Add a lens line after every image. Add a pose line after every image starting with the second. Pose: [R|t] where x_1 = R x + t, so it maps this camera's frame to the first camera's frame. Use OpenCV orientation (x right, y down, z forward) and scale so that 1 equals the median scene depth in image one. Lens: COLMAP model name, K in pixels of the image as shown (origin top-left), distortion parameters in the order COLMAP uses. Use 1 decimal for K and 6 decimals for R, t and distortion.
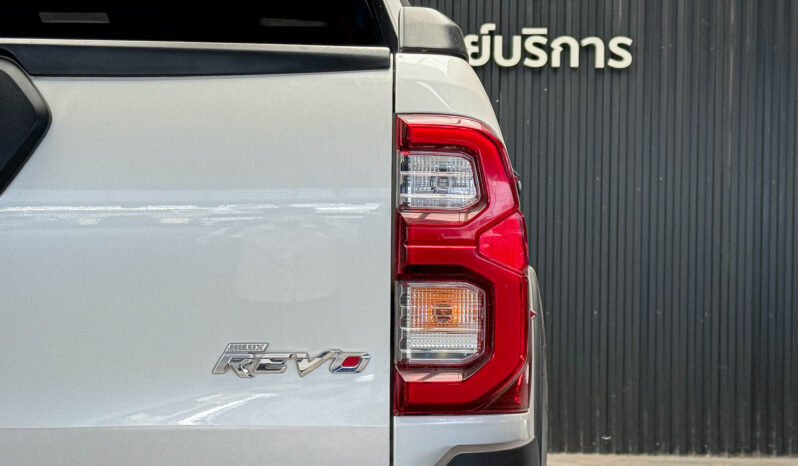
lens RADIAL K [[2243.9, 0, 399.7], [0, 2243.9, 303.5], [0, 0, 1]] dist [0.161141, 0.000000]
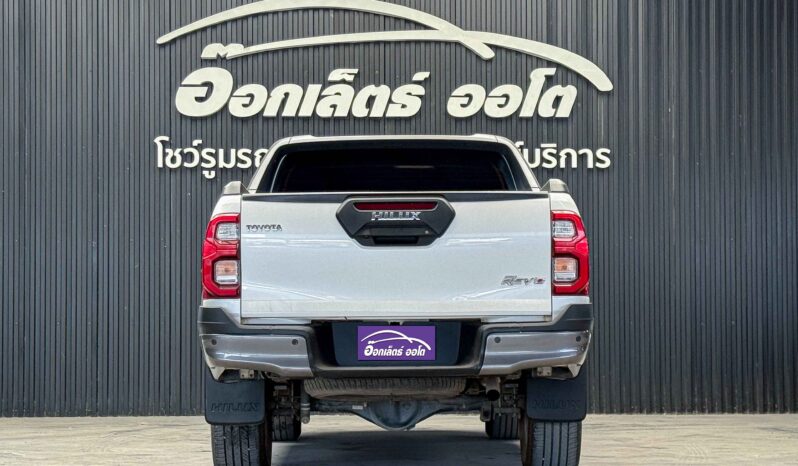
lens RADIAL K [[2243.9, 0, 438.0], [0, 2243.9, 299.0], [0, 0, 1]] dist [0.161141, 0.000000]
pose [[0.999470, -0.017445, 0.027482, -0.270993], [0.018380, 0.999248, -0.034150, 0.167137], [-0.026865, 0.034637, 0.999039, -2.445458]]
